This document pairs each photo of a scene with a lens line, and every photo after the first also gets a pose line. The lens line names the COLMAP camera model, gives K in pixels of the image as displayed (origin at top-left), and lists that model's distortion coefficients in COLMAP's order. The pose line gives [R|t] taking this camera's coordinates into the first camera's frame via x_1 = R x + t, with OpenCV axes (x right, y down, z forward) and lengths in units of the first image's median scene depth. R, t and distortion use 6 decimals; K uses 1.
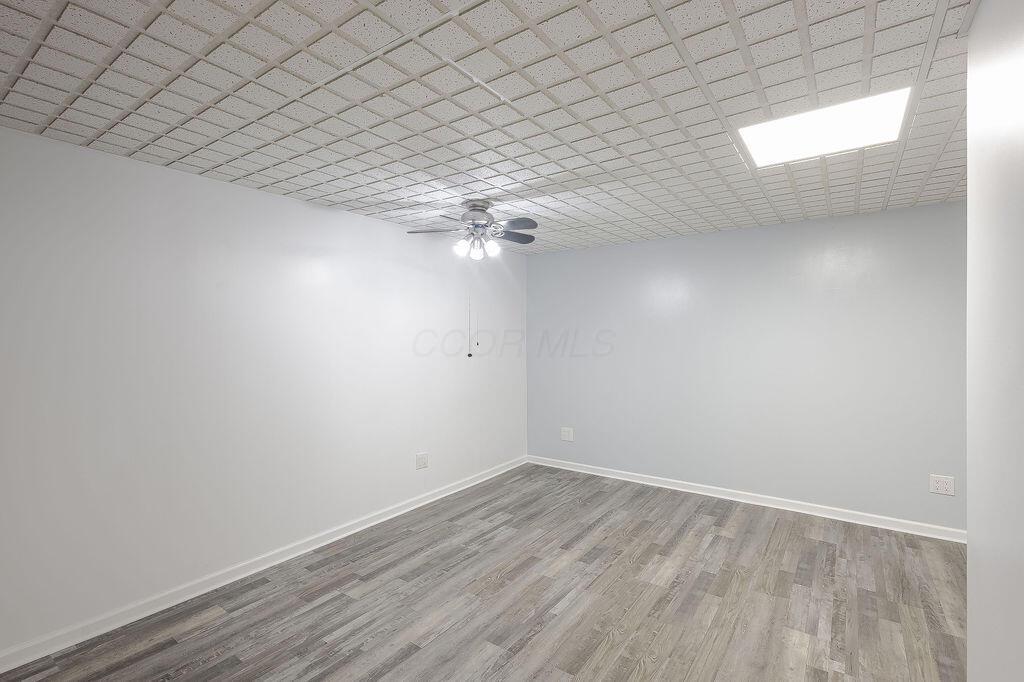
lens RADIAL K [[476.6, 0, 512.0], [0, 476.6, 341.0], [0, 0, 1]] dist [0.000039, 0.000002]
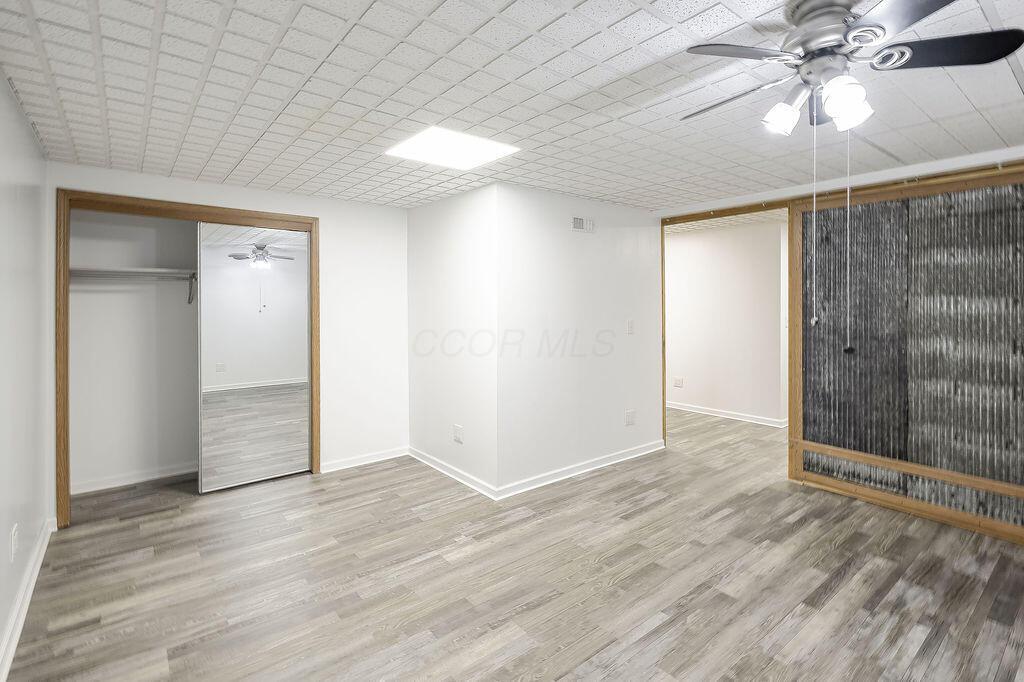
lens RADIAL K [[489.6, 0, 513.5], [0, 489.6, 299.9], [0, 0, 1]] dist [0.000308, -0.000476]
pose [[-0.961411, 0.010996, 0.274895, 0.104500], [0.011580, 0.999933, 0.000502, -0.022400], [-0.274871, 0.003665, -0.961474, 2.031943]]
